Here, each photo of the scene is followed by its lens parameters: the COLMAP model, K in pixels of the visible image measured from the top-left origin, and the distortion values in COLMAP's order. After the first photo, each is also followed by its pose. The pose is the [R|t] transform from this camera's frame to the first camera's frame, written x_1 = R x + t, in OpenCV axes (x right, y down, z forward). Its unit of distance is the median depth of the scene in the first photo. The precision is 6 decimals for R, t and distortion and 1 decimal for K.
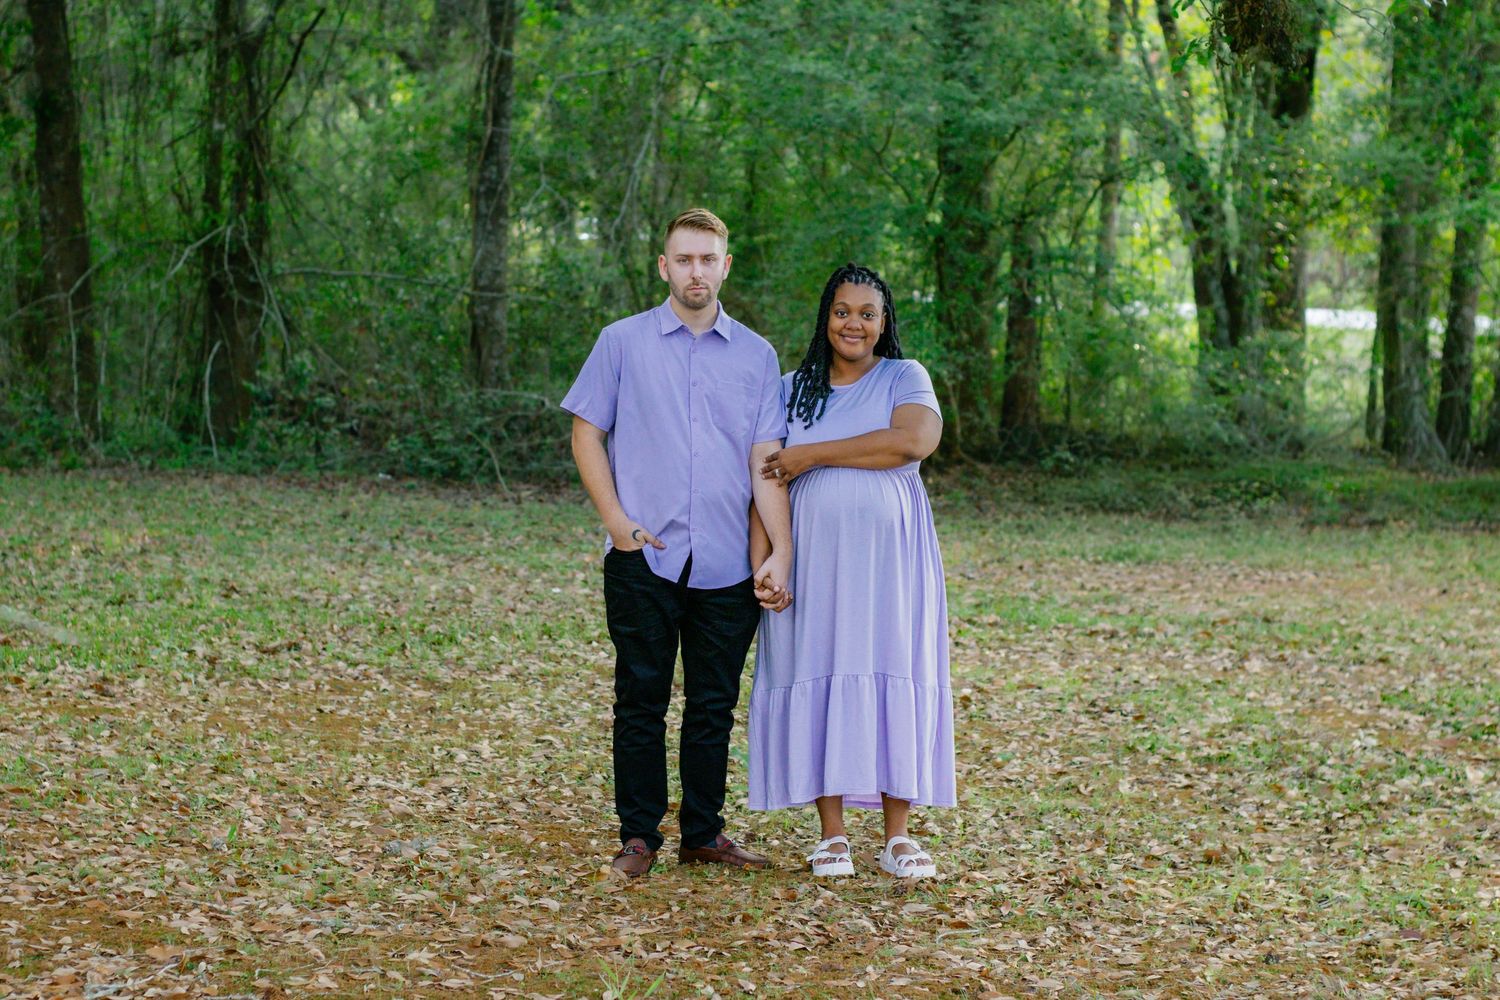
lens RADIAL K [[3480.4, 0, 750.0], [0, 3480.4, 500.0], [0, 0, 1]] dist [0.279180, -0.160051]
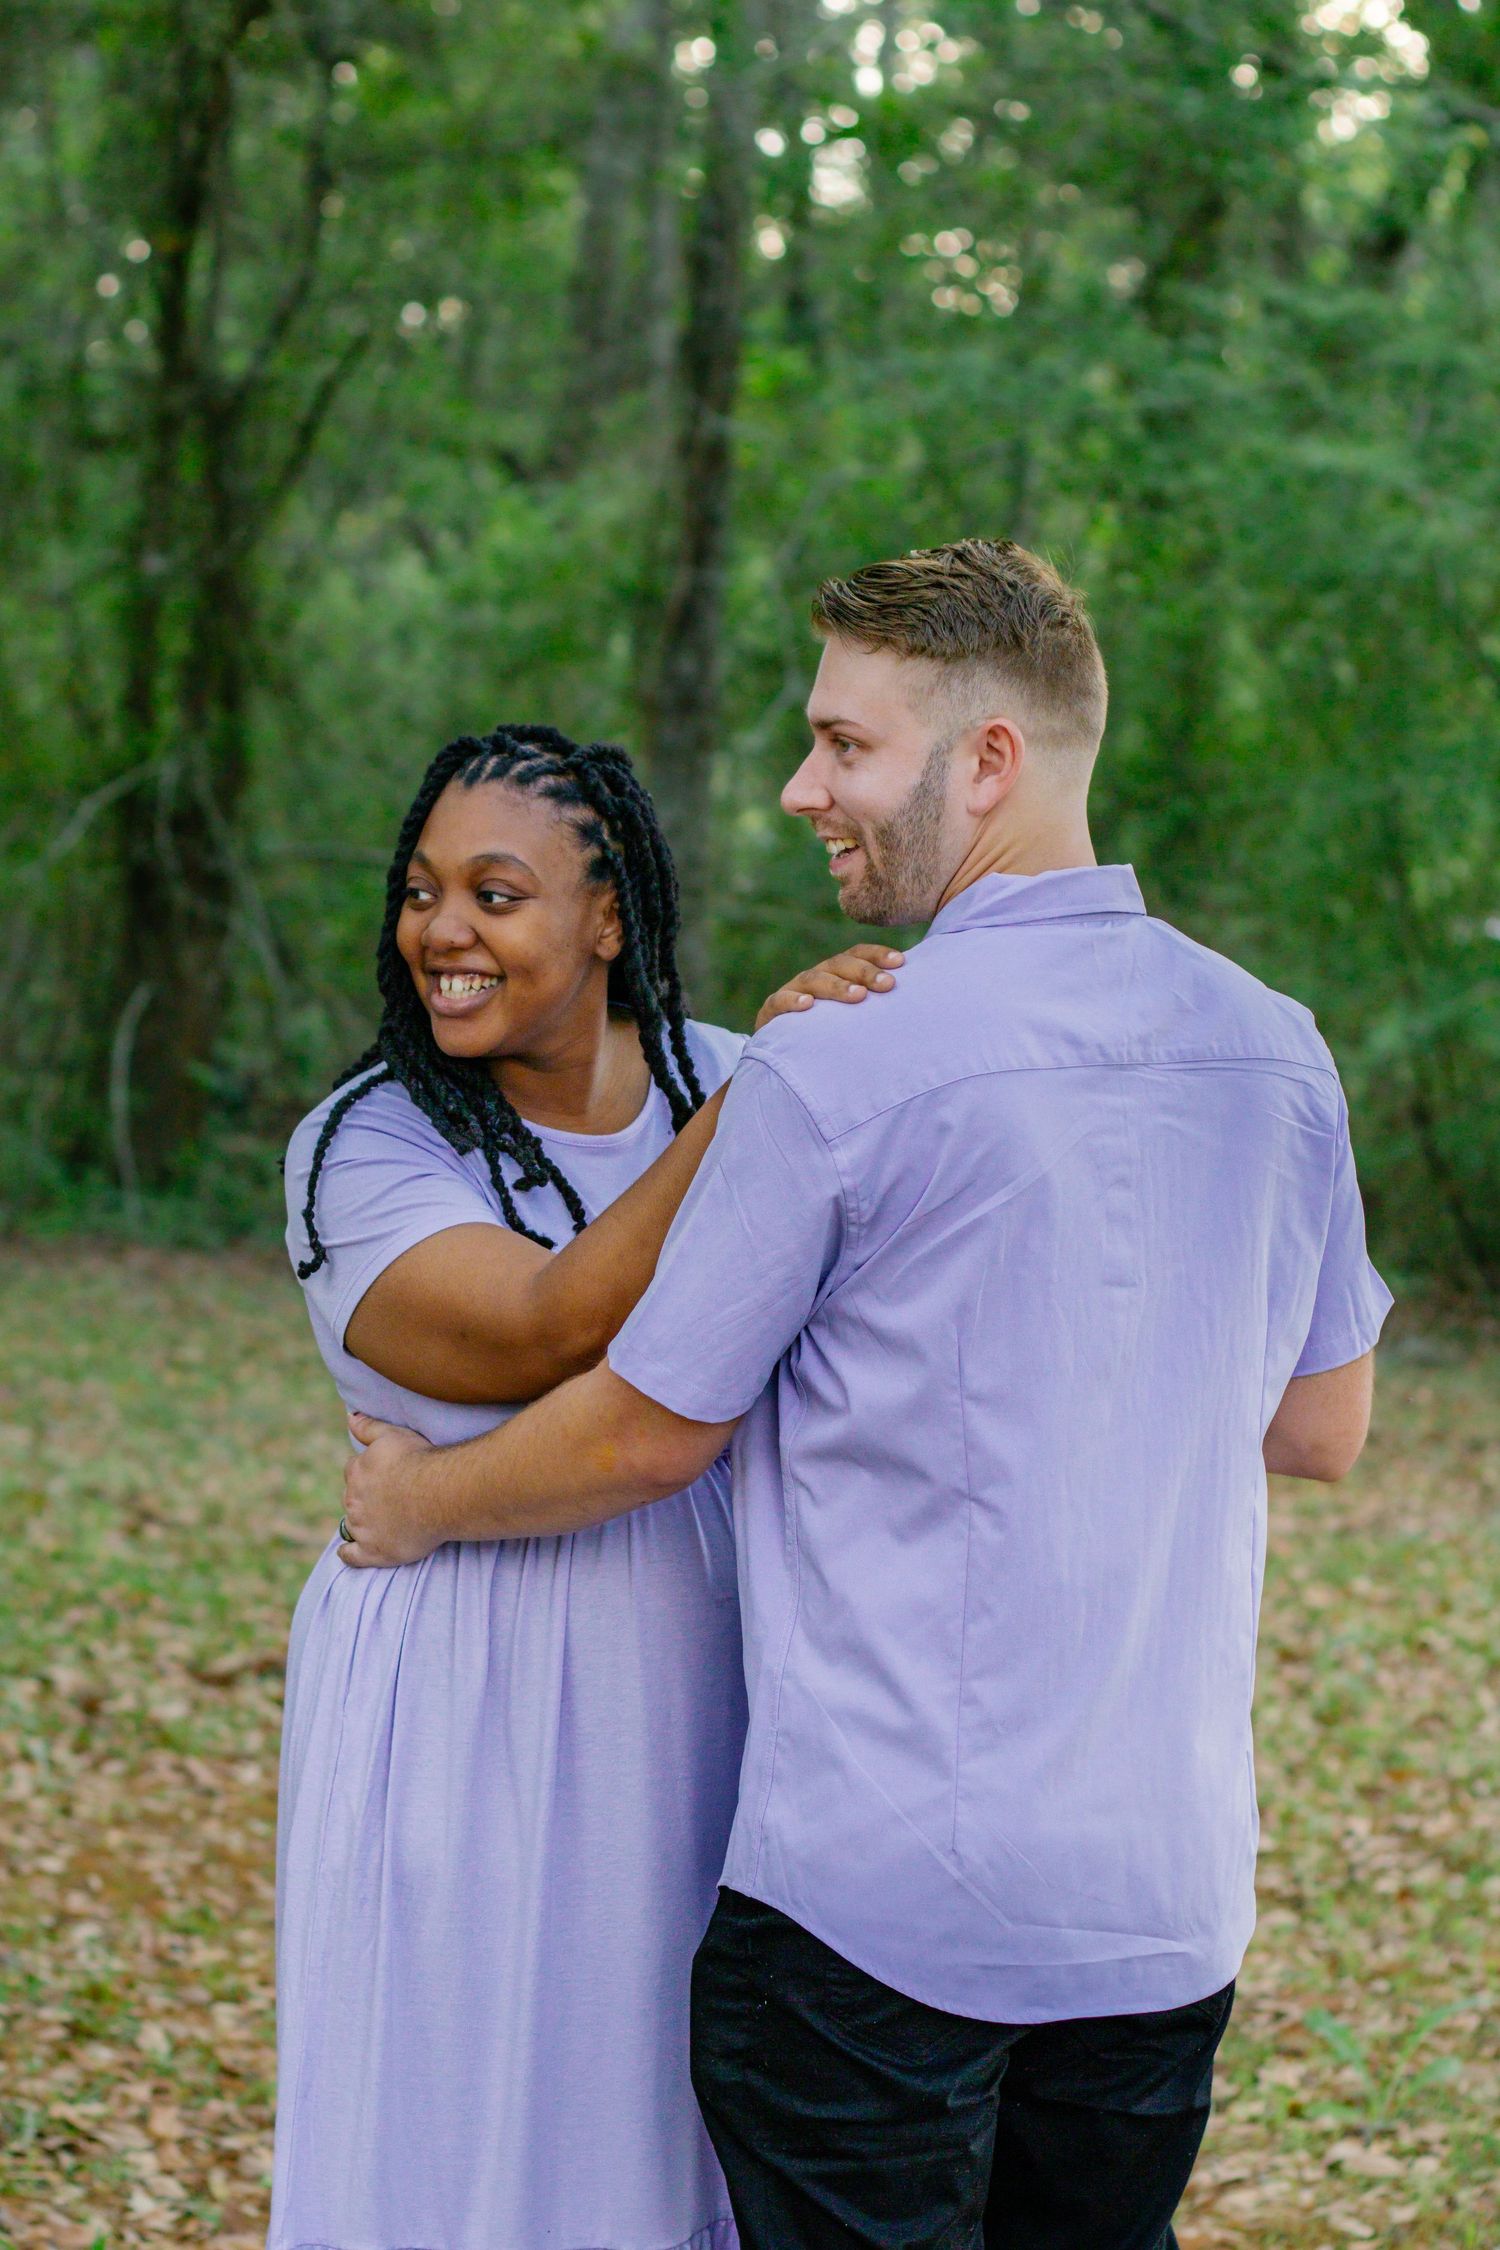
lens RADIAL K [[5187.4, 0, 750.0], [0, 5187.4, 1125.0], [0, 0, 1]] dist [0.389719, -0.310344]
pose [[0.998868, 0.023758, -0.041209, -0.038323], [-0.024490, 0.999549, -0.017354, -0.016880], [0.040778, 0.018344, 0.999000, 0.294656]]
